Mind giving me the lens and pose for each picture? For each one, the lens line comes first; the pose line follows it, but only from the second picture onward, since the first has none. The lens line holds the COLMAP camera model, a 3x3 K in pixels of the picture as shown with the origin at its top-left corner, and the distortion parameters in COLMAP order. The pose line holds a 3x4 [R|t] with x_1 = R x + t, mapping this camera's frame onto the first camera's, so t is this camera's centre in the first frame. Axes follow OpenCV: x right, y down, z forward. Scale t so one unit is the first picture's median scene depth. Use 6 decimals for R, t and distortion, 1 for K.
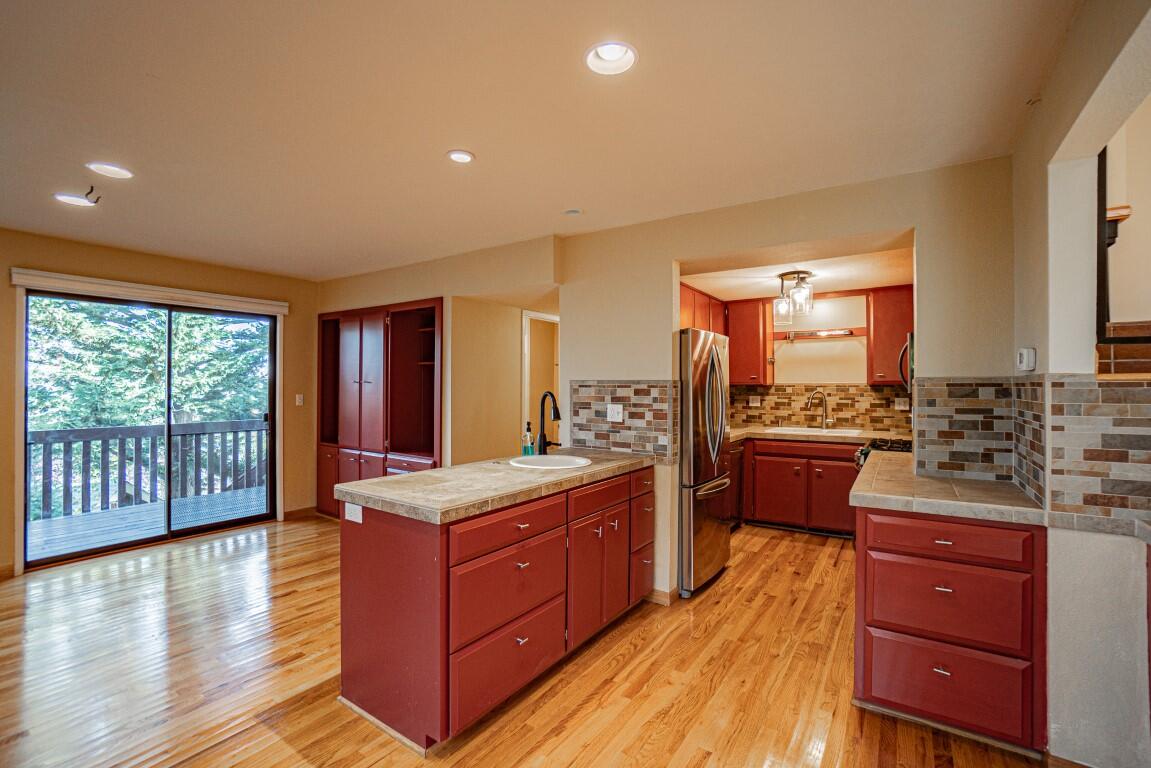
lens RADIAL K [[502.6, 0, 572.4], [0, 502.6, 387.8], [0, 0, 1]] dist [-0.008956, 0.001268]
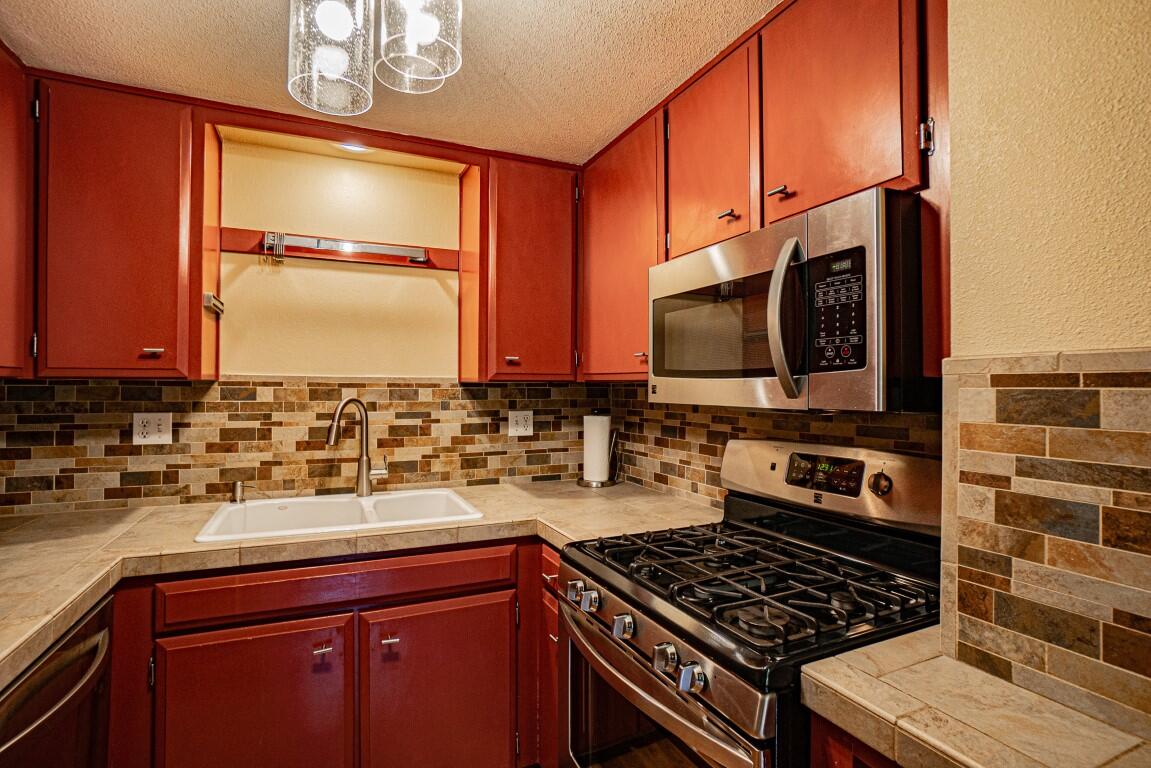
lens RADIAL K [[560.2, 0, 572.7], [0, 560.2, 385.0], [0, 0, 1]] dist [-0.006348, -0.000480]
pose [[0.522952, 0.010202, 0.852301, 0.210453], [-0.003244, 0.999945, -0.009980, 0.000857], [-0.852356, 0.002454, 0.522957, 0.617621]]
